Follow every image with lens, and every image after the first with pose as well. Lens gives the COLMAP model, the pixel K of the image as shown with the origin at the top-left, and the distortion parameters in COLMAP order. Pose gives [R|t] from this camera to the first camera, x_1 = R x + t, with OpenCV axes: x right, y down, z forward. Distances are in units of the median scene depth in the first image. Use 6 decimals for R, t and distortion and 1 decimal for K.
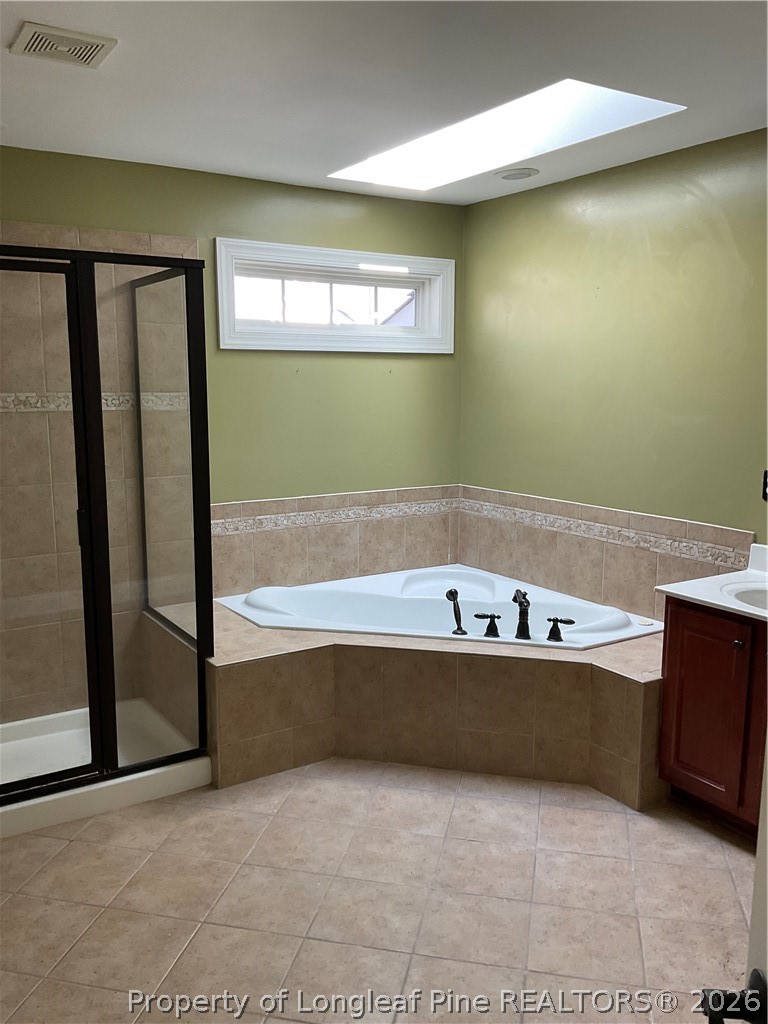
lens RADIAL K [[844.7, 0, 379.5], [0, 844.7, 516.6], [0, 0, 1]] dist [0.103043, -0.215684]
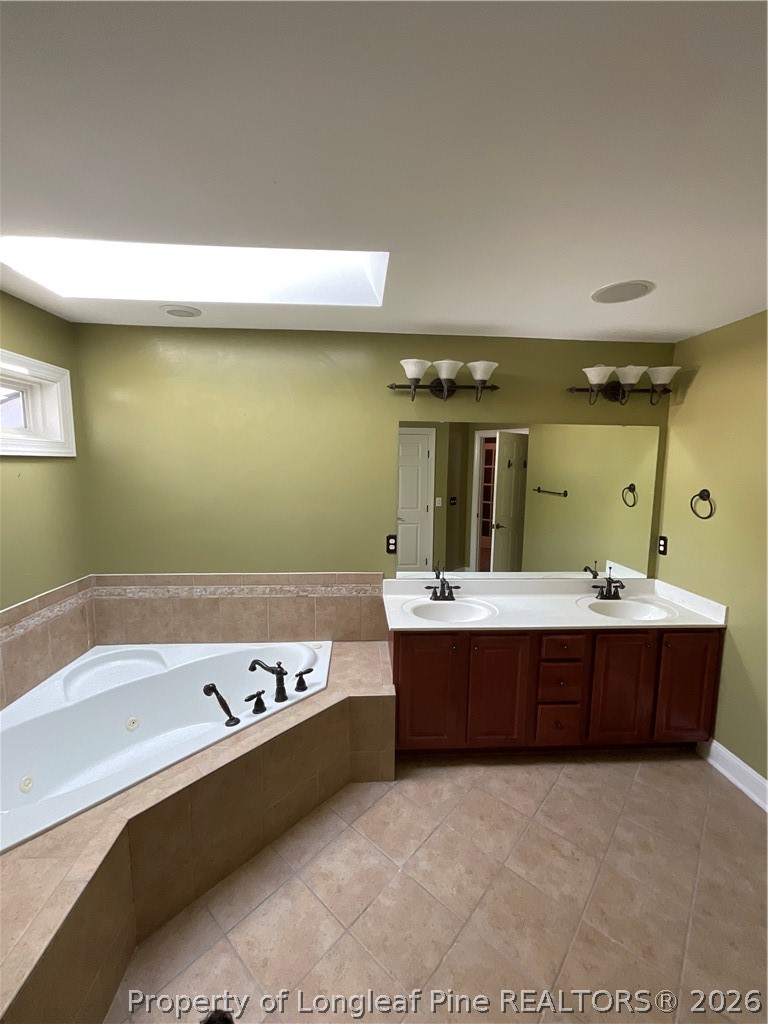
lens RADIAL K [[416.3, 0, 384.6], [0, 416.3, 512.2], [0, 0, 1]] dist [-0.004704, 0.003045]
pose [[0.487372, -0.099652, 0.867489, -0.210631], [0.128736, 0.990810, 0.041492, -0.108317], [-0.863652, 0.091455, 0.495722, 0.469891]]
